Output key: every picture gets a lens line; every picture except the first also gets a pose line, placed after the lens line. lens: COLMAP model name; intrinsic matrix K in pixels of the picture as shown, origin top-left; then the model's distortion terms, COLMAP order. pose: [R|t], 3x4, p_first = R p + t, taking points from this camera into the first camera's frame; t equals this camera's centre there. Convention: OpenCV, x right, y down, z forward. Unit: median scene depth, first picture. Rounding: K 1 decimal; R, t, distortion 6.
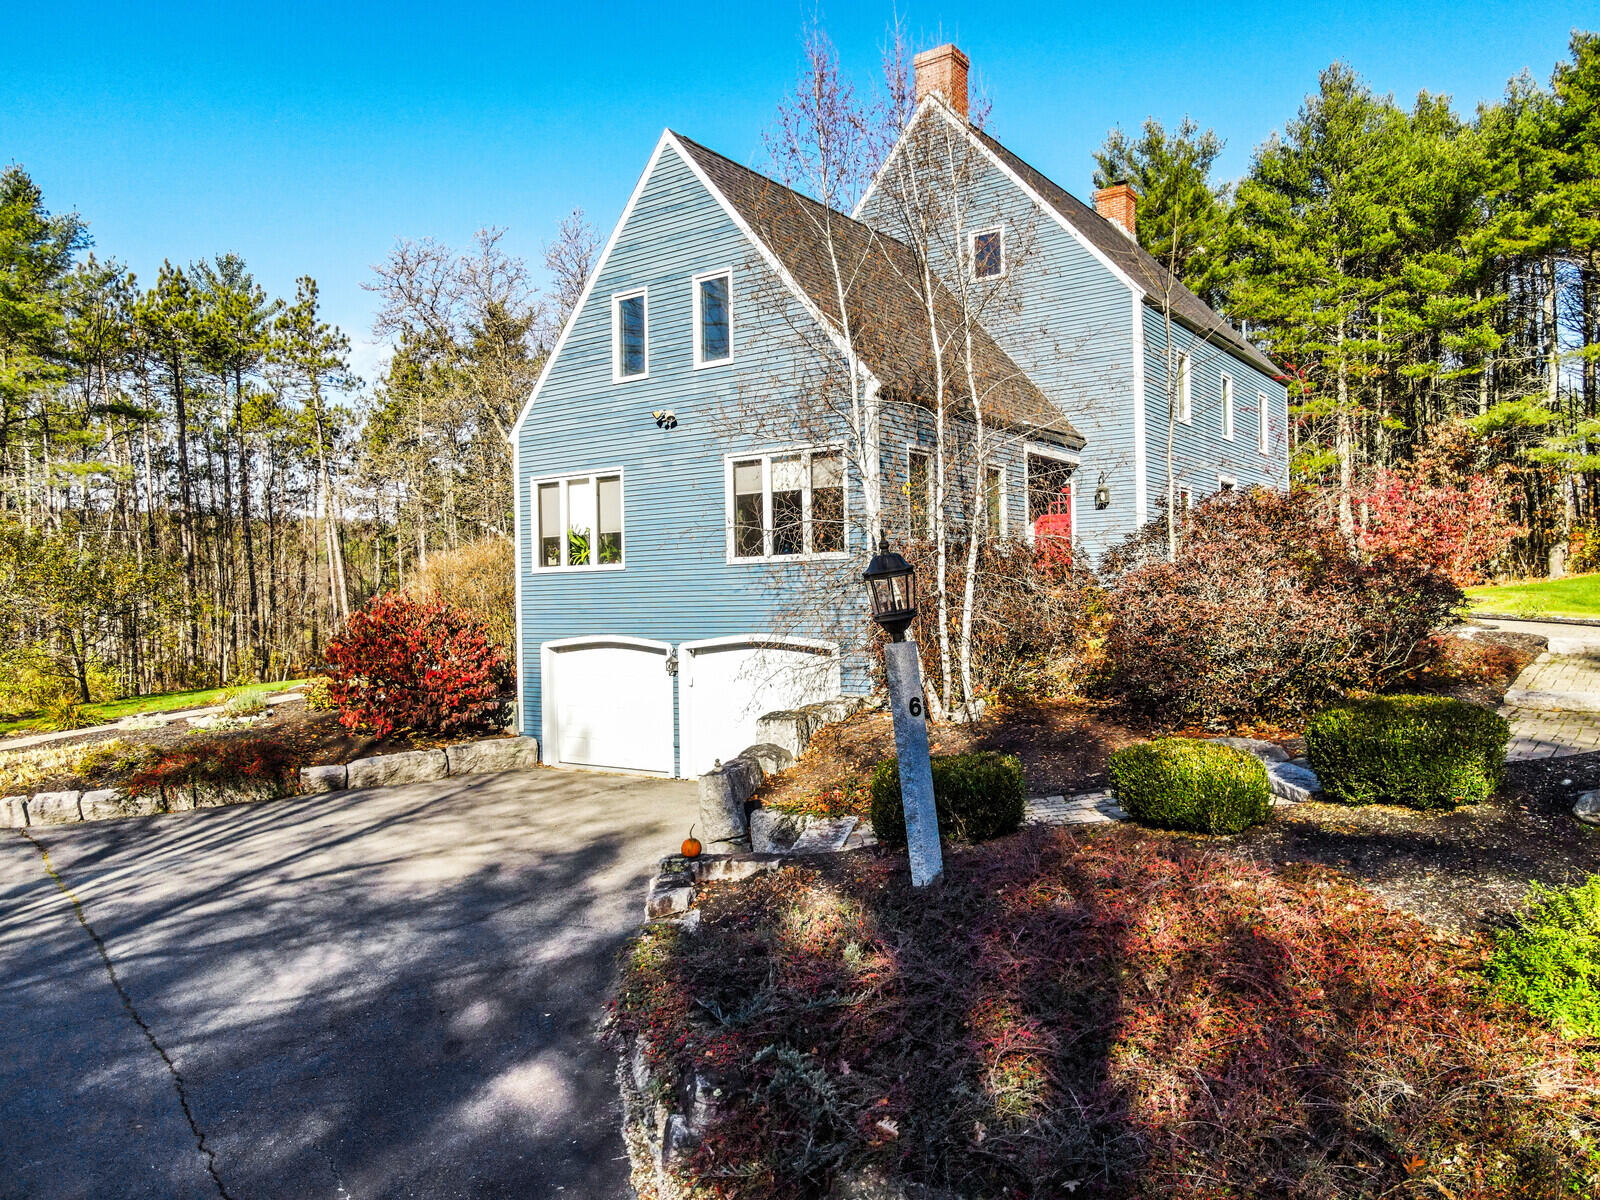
lens RADIAL K [[1144.4, 0, 800.3], [0, 1144.4, 600.9], [0, 0, 1]] dist [0.011003, 0.007857]
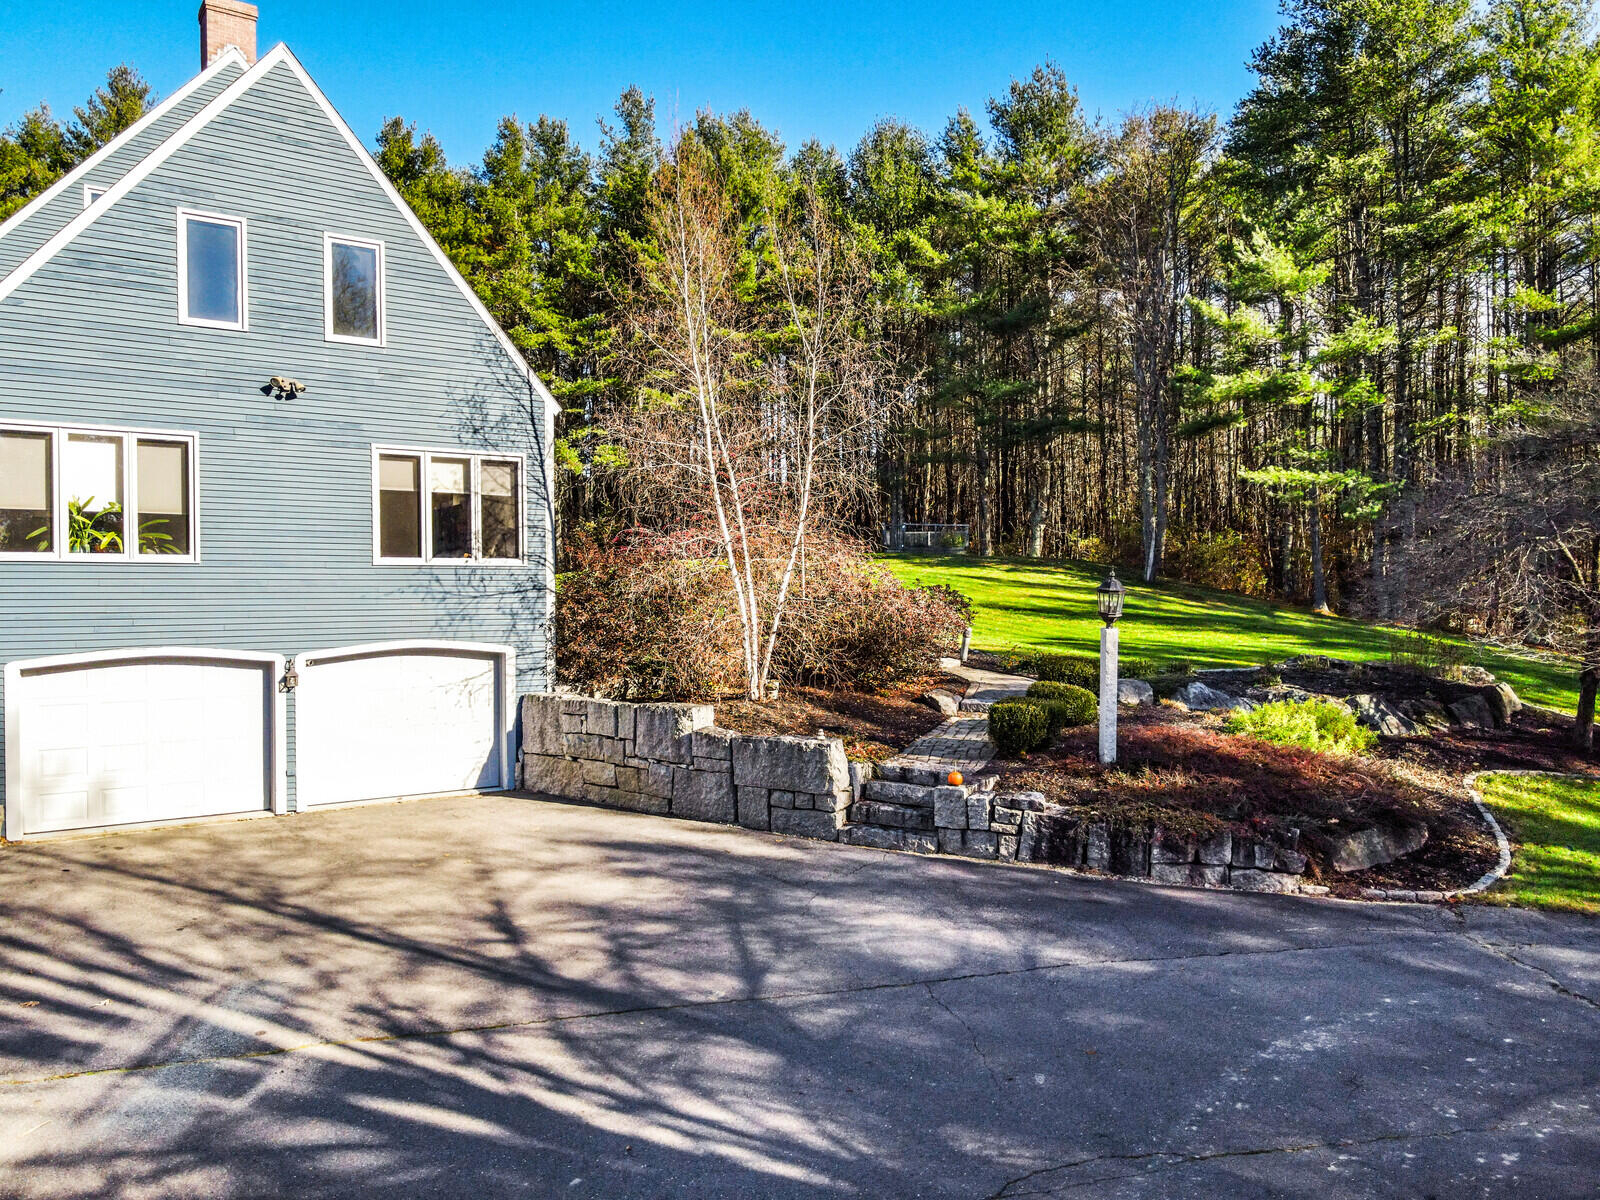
lens RADIAL K [[1144.4, 0, 797.2], [0, 1144.4, 599.9], [0, 0, 1]] dist [0.011003, 0.007857]
pose [[0.361787, 0.013370, 0.932165, -0.738770], [-0.003072, 0.999909, -0.013149, 0.006788], [-0.932256, 0.001894, 0.361795, 0.331414]]
